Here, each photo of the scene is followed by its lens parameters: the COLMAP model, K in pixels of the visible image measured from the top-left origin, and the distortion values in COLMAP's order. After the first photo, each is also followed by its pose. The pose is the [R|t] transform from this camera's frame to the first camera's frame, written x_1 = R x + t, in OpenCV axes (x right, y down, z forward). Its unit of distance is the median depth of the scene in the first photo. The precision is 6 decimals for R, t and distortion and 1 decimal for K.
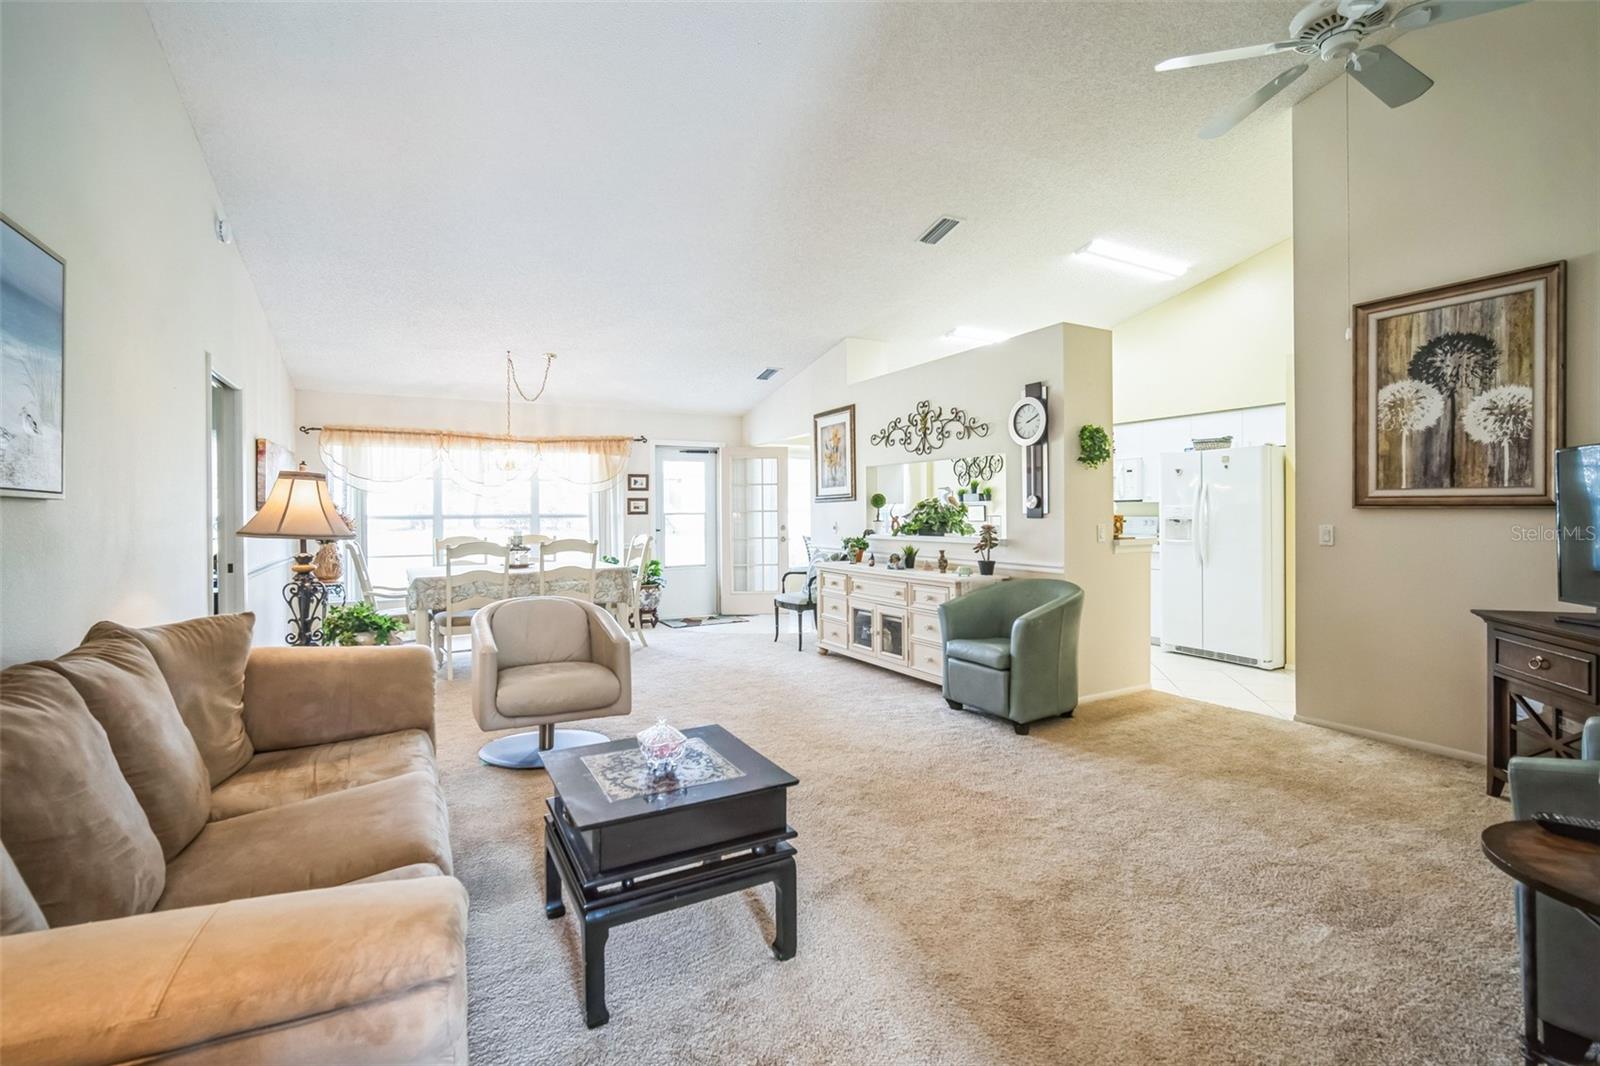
lens RADIAL K [[707.6, 0, 794.9], [0, 707.6, 509.4], [0, 0, 1]] dist [-0.013014, 0.004323]
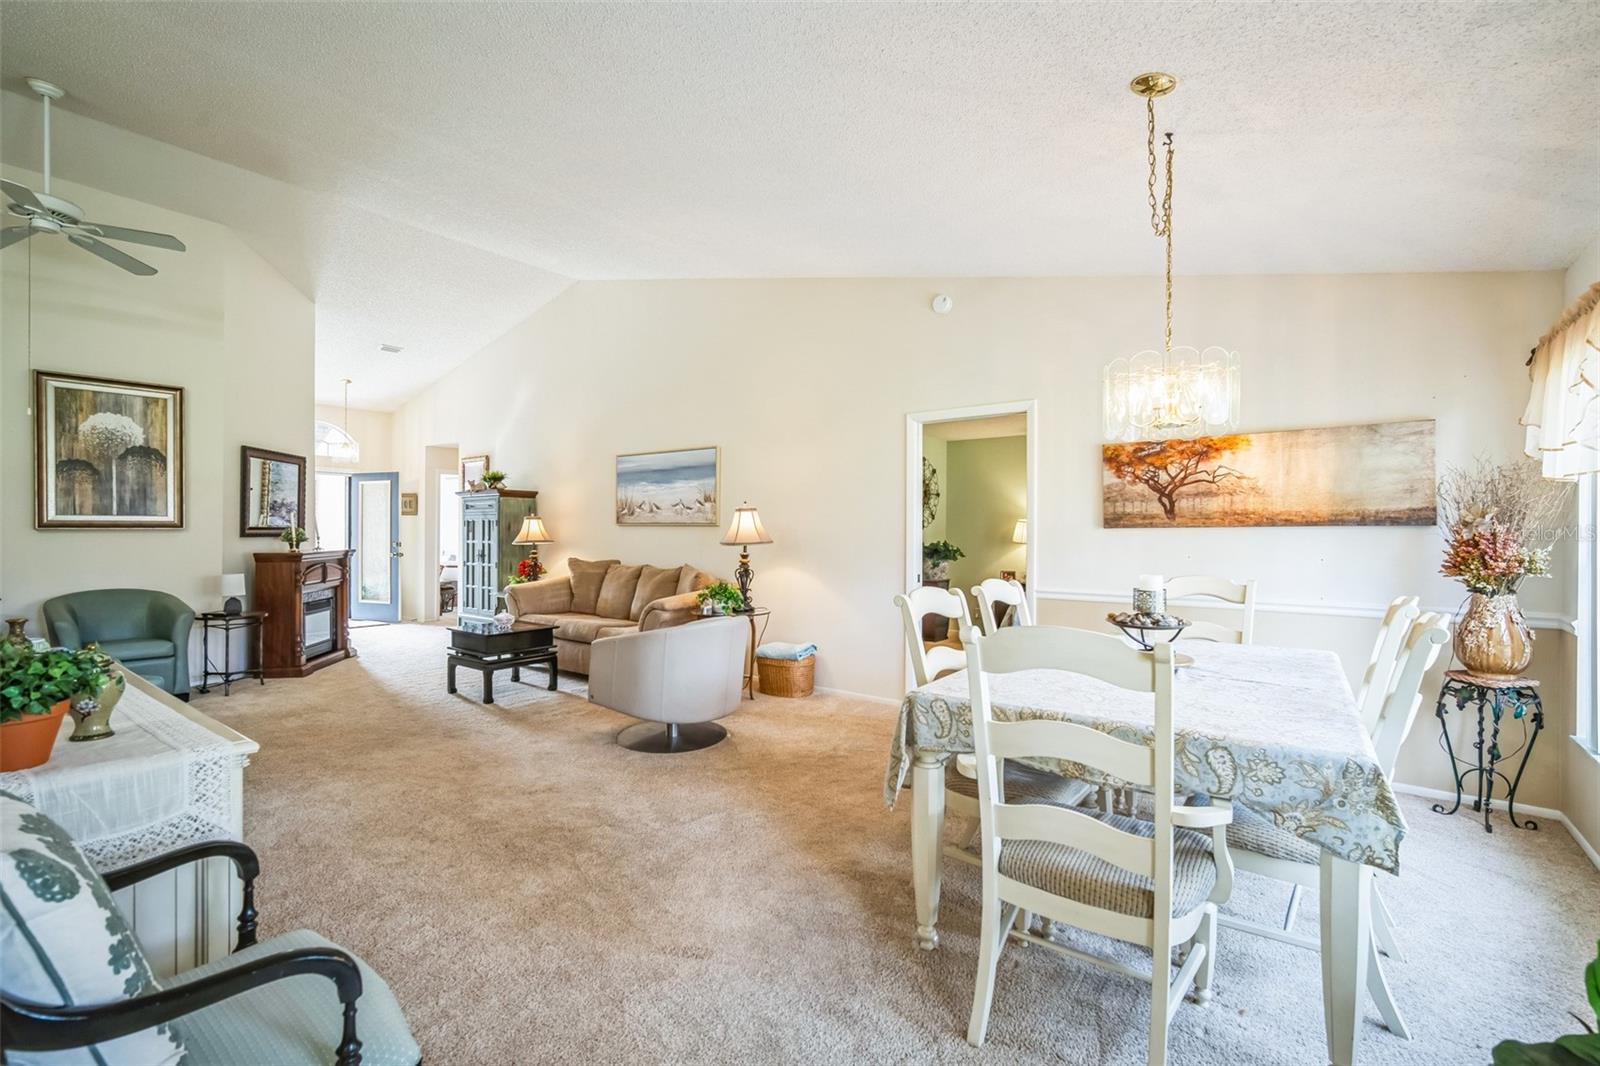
lens RADIAL K [[707.6, 0, 801.2], [0, 707.6, 526.6], [0, 0, 1]] dist [-0.013014, 0.004323]
pose [[-0.916588, -0.000485, -0.399832, -0.057483], [0.002110, 0.999979, -0.006049, 0.003381], [0.399827, -0.006388, -0.916568, 1.327765]]
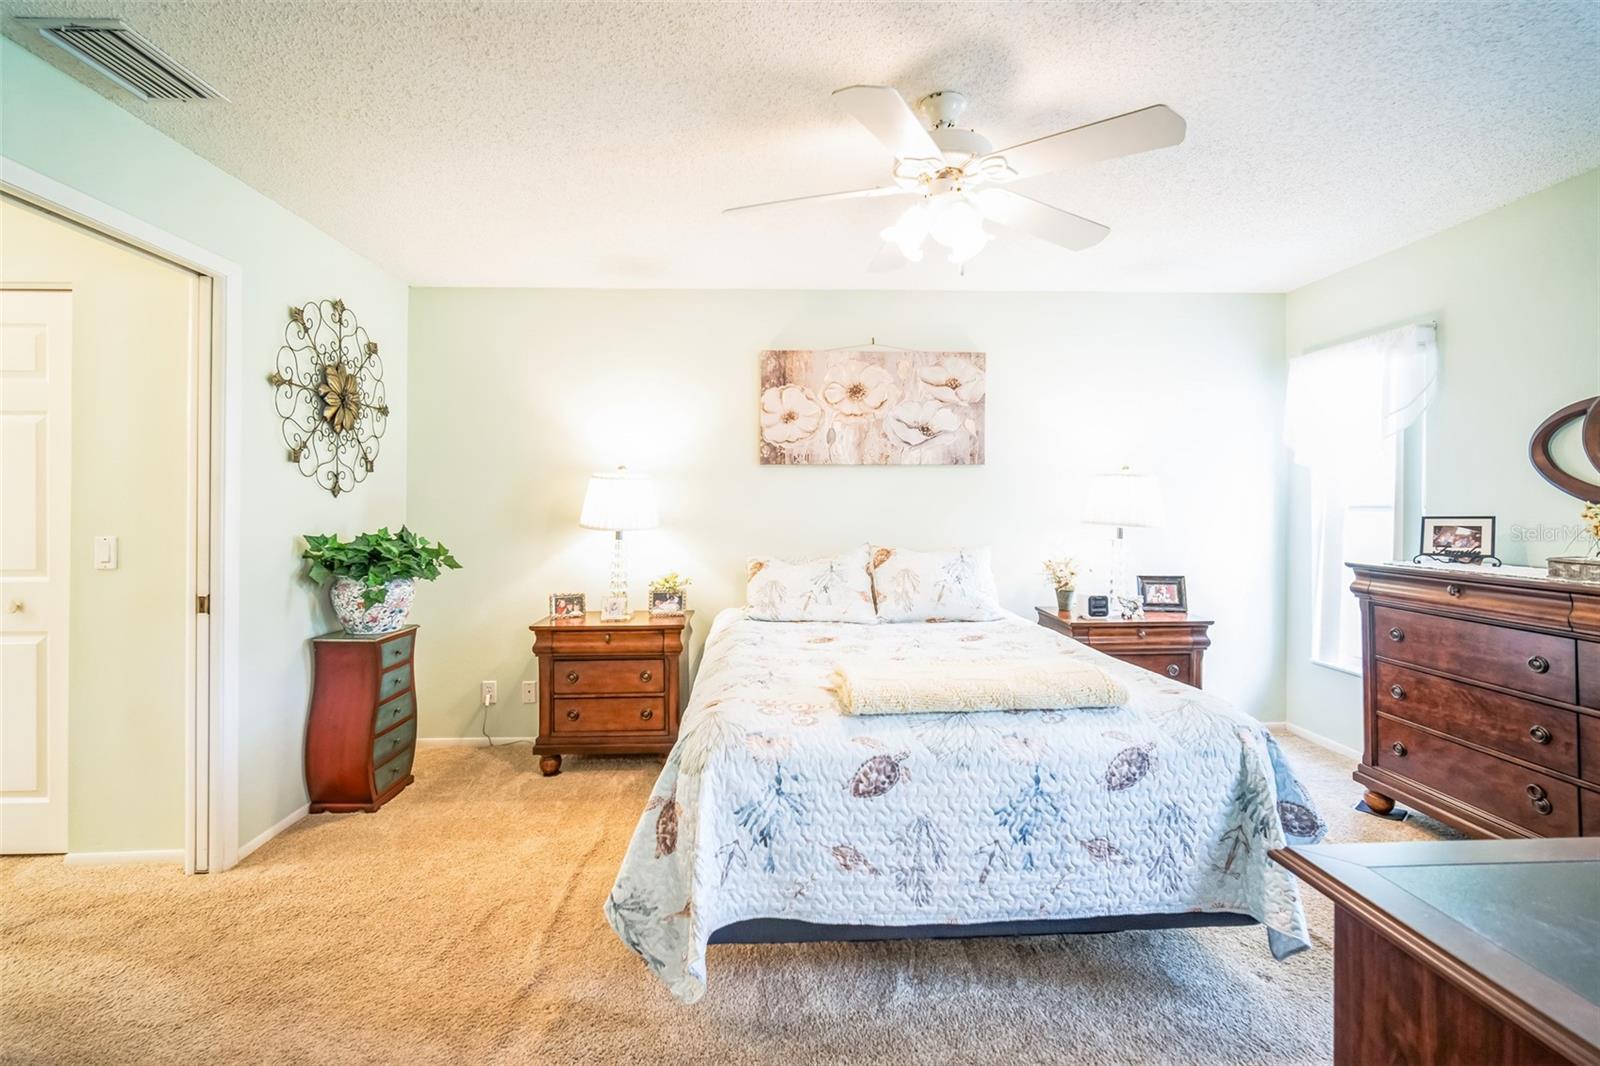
lens RADIAL K [[707.6, 0, 786.1], [0, 707.6, 502.9], [0, 0, 1]] dist [-0.013014, 0.004323]
pose [[-0.450708, 0.004216, -0.892662, -0.521835], [0.007746, 0.999970, 0.000812, 0.007149], [0.892638, -0.006548, -0.450727, 0.673174]]
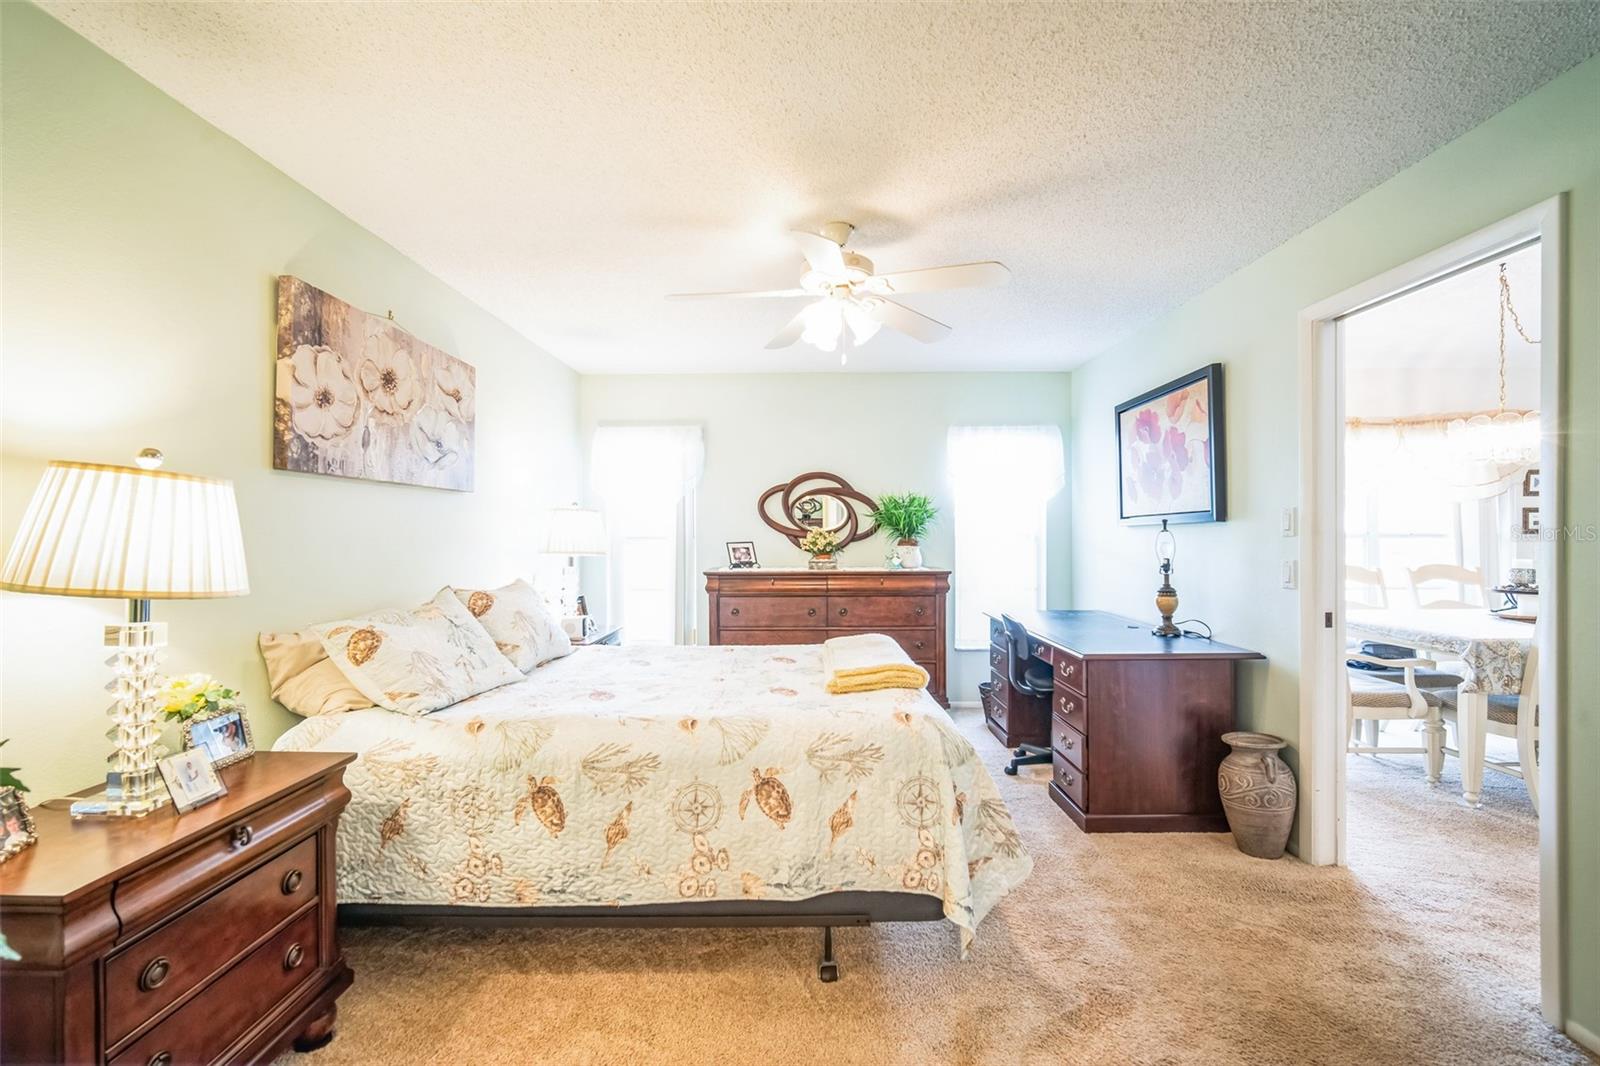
lens RADIAL K [[707.6, 0, 787.5], [0, 707.6, 532.9], [0, 0, 1]] dist [-0.013014, 0.004323]
pose [[0.872119, 0.004422, -0.489274, -0.672202], [-0.000539, 0.999967, 0.008078, 0.002495], [0.489294, -0.006781, 0.872093, 0.169951]]
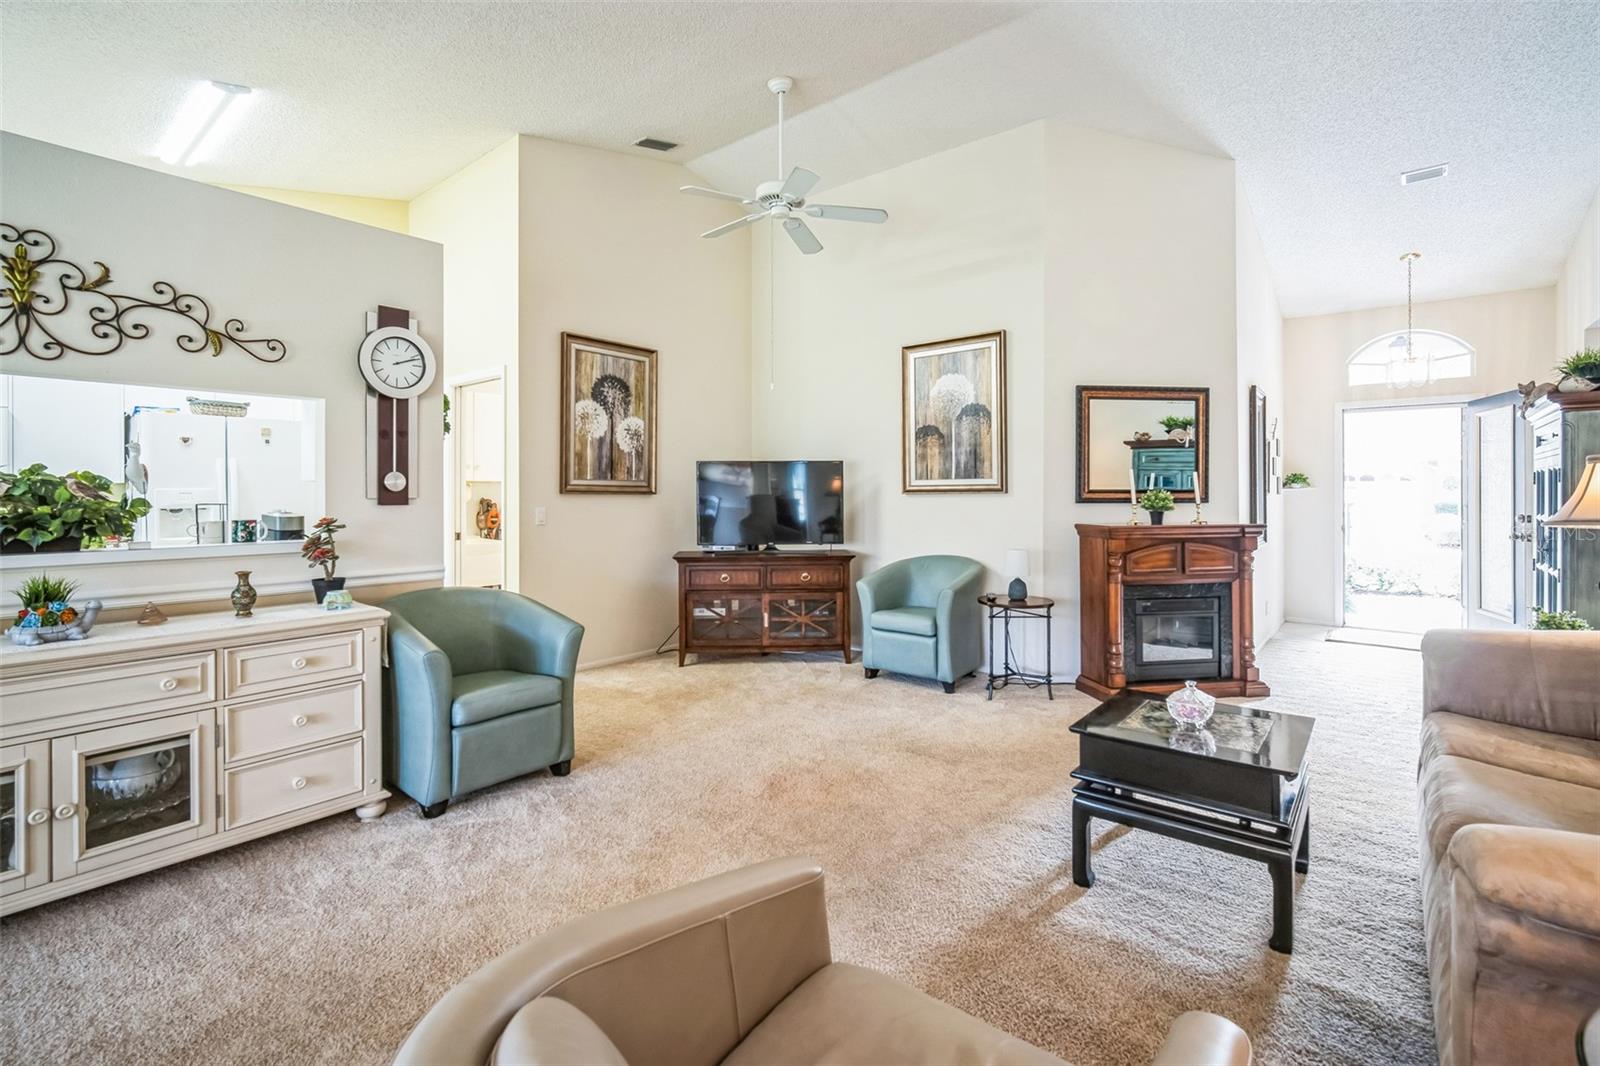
lens RADIAL K [[707.6, 0, 784.7], [0, 707.6, 497.7], [0, 0, 1]] dist [-0.013014, 0.004323]
pose [[-0.352194, 0.000620, 0.935927, -0.334917], [-0.000122, 1.000000, -0.000709, 0.004299], [-0.935927, -0.000364, -0.352194, 0.683972]]
